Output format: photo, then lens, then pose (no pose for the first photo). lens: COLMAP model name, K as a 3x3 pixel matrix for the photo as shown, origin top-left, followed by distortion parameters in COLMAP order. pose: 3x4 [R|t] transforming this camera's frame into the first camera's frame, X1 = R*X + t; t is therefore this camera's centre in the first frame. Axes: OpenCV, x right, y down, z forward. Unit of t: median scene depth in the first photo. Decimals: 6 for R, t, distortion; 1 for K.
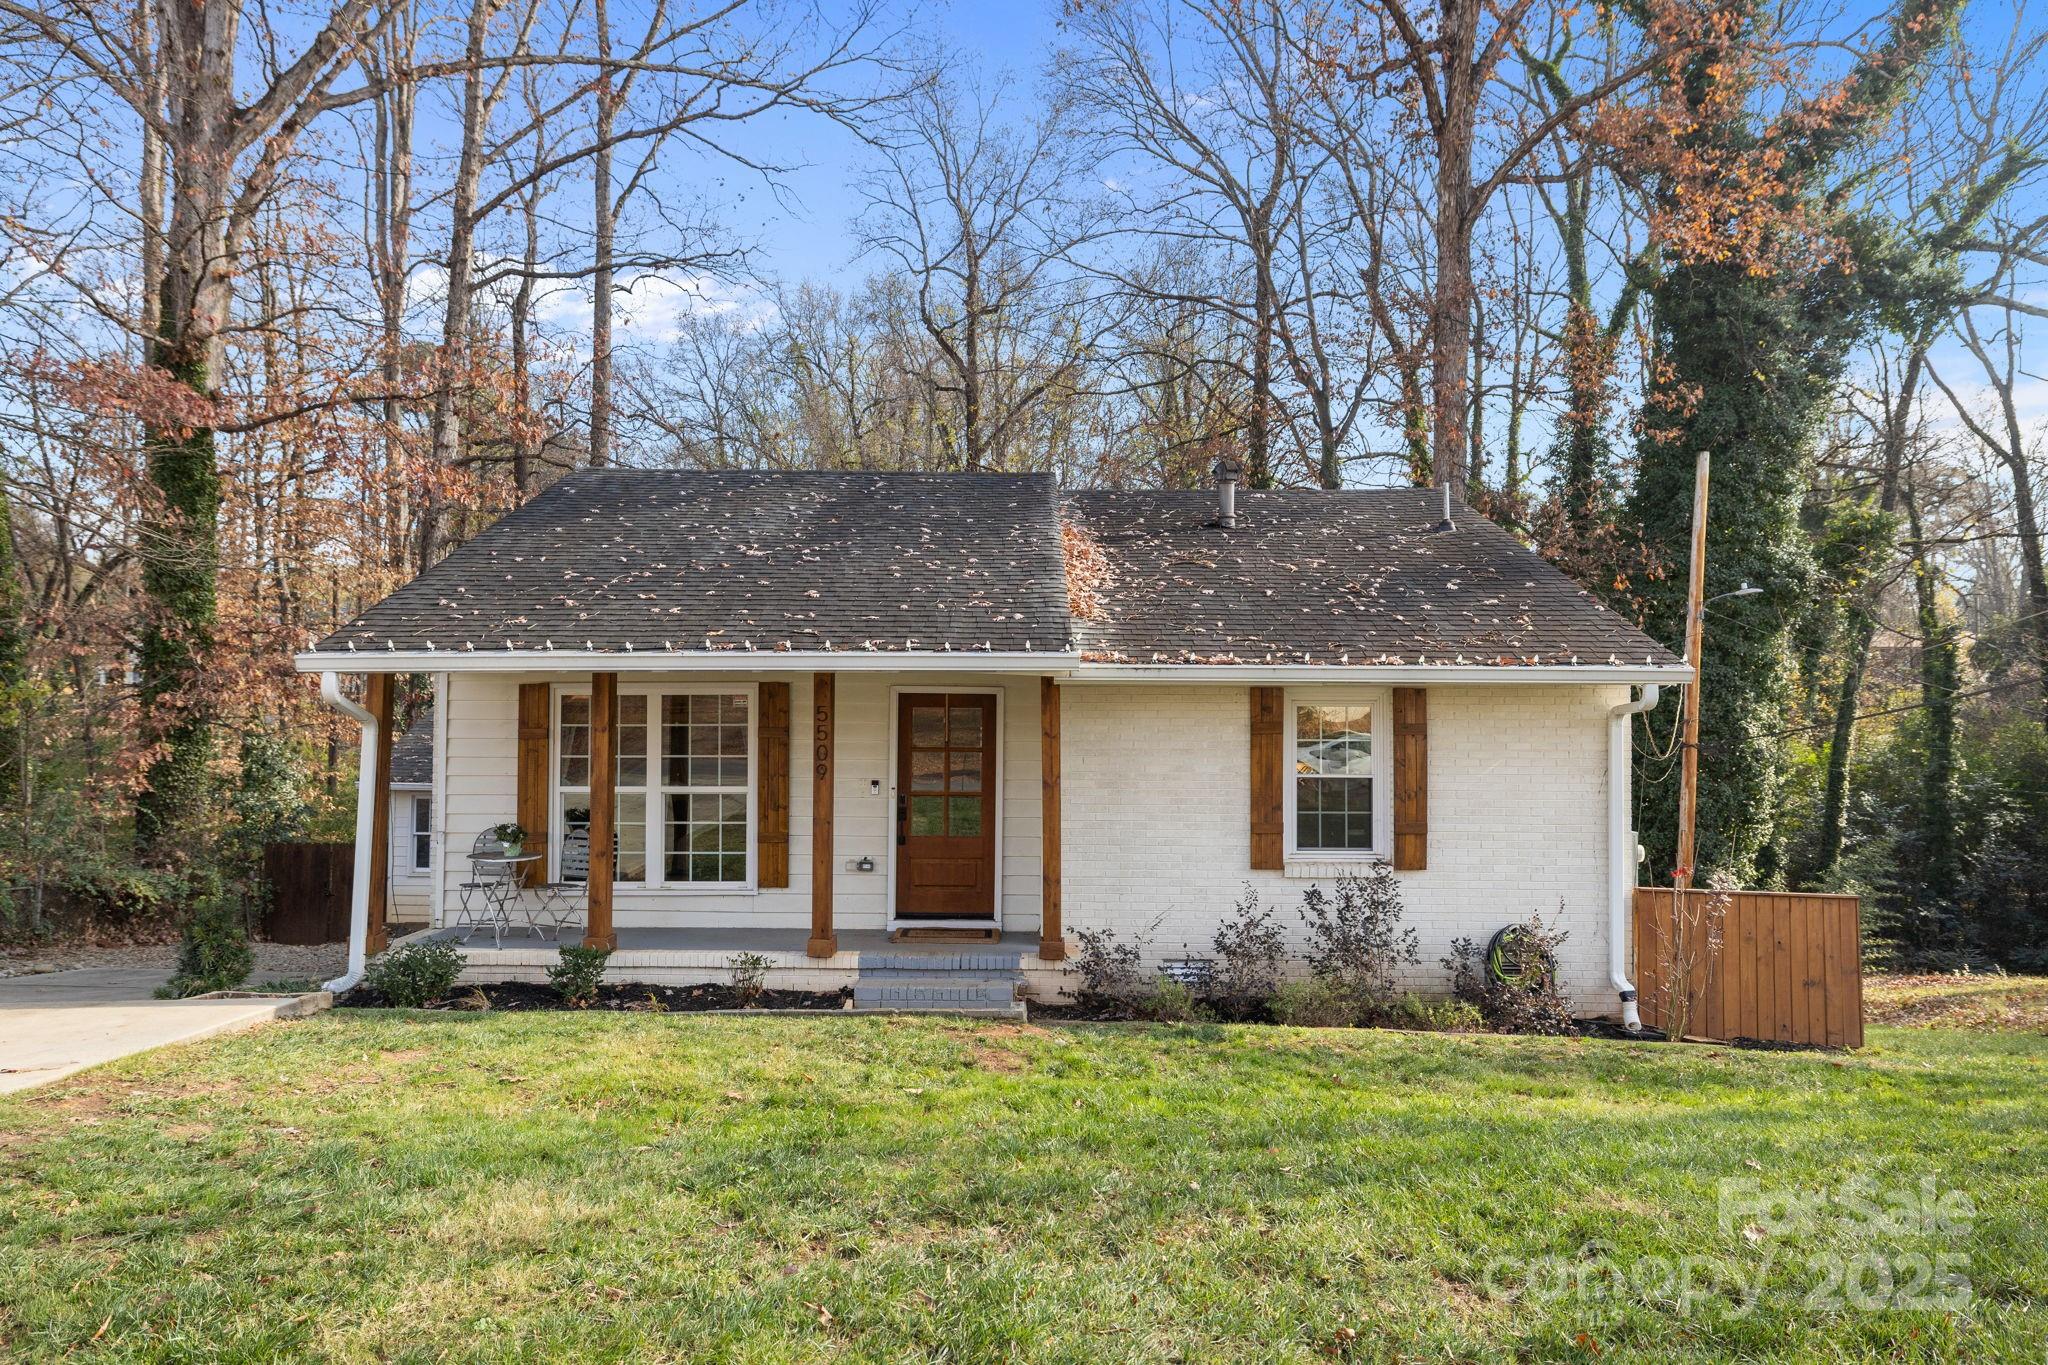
lens RADIAL K [[1382.8, 0, 1016.0], [0, 1382.8, 676.3], [0, 0, 1]] dist [0.001883, -0.001835]
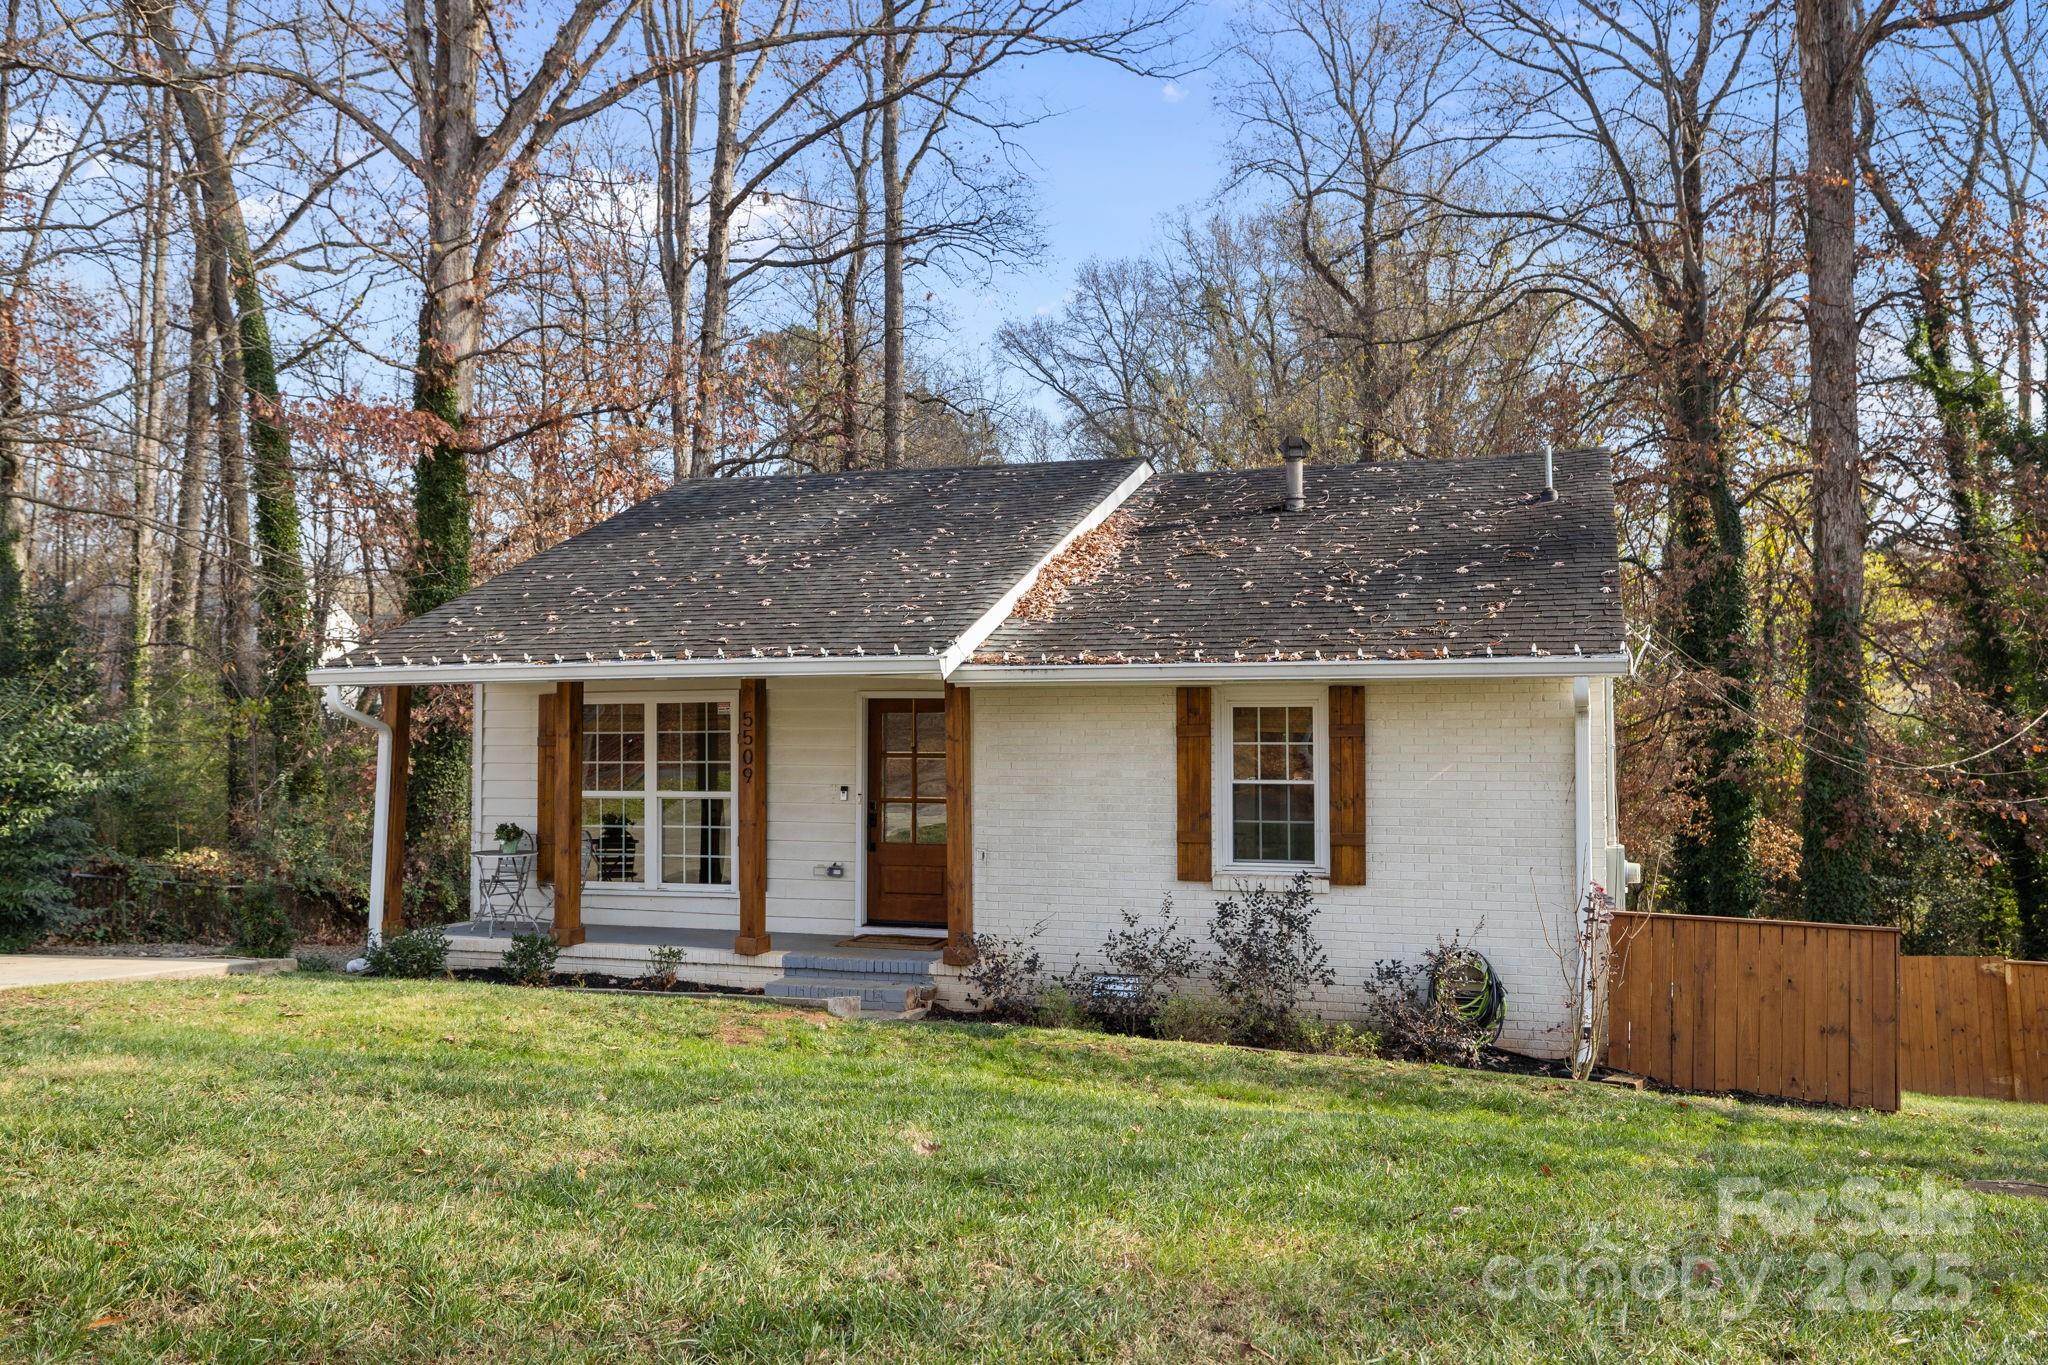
lens RADIAL K [[1707.7, 0, 1027.7], [0, 1707.7, 674.3], [0, 0, 1]] dist [-0.005619, 0.002010]
pose [[0.948134, -0.017104, -0.317411, 0.434631], [0.015125, 0.999848, -0.008698, 0.007518], [0.317512, 0.003446, 0.948248, -0.133030]]
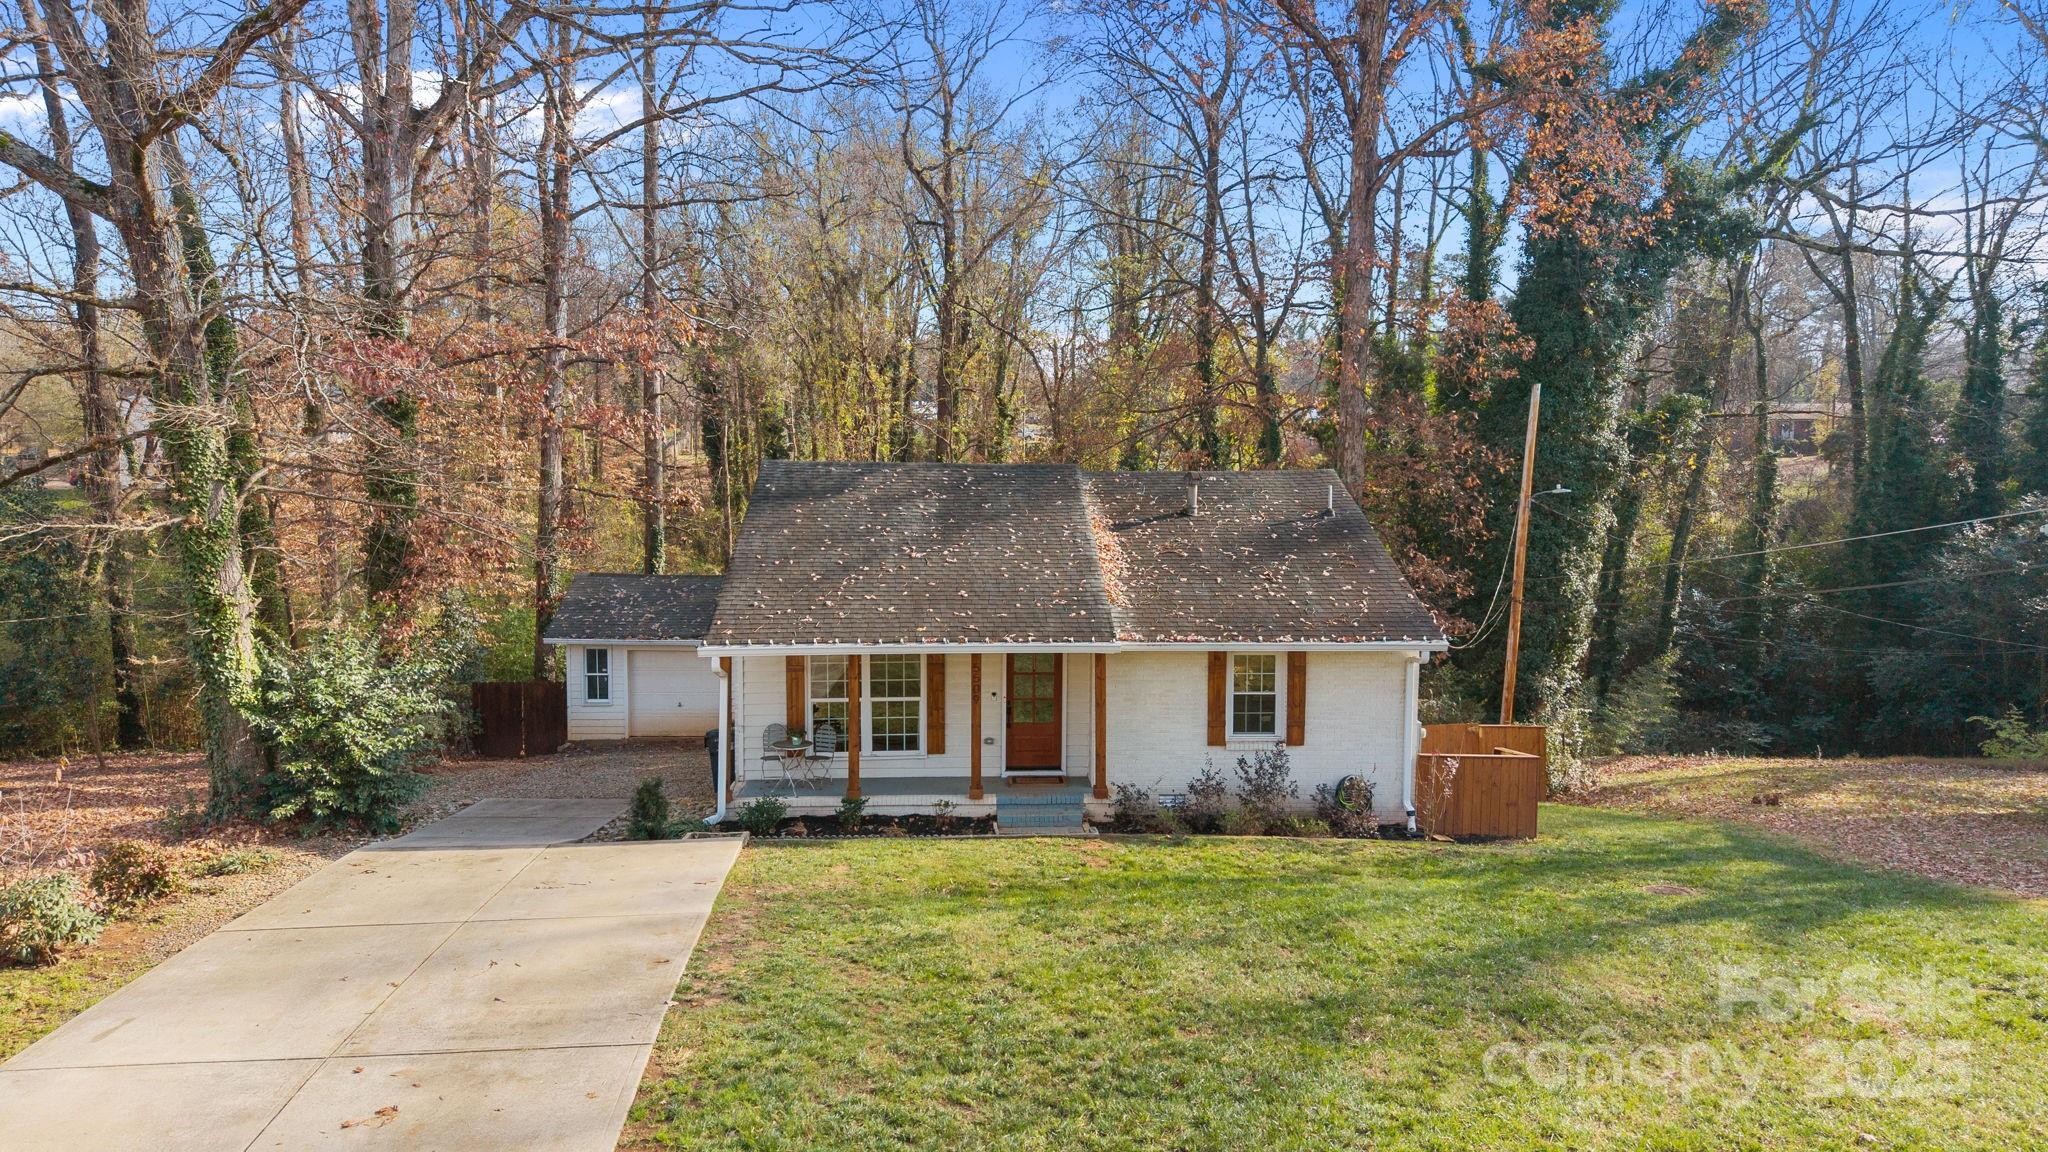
lens RADIAL K [[1405.4, 0, 1024.0], [0, 1405.4, 576.0], [0, 0, 1]] dist [0.127568, -0.211389]
pose [[0.998429, -0.006062, 0.055697, -0.169359], [-0.000802, 0.992482, 0.122391, -0.301318], [-0.056020, -0.122244, 0.990918, -0.776984]]
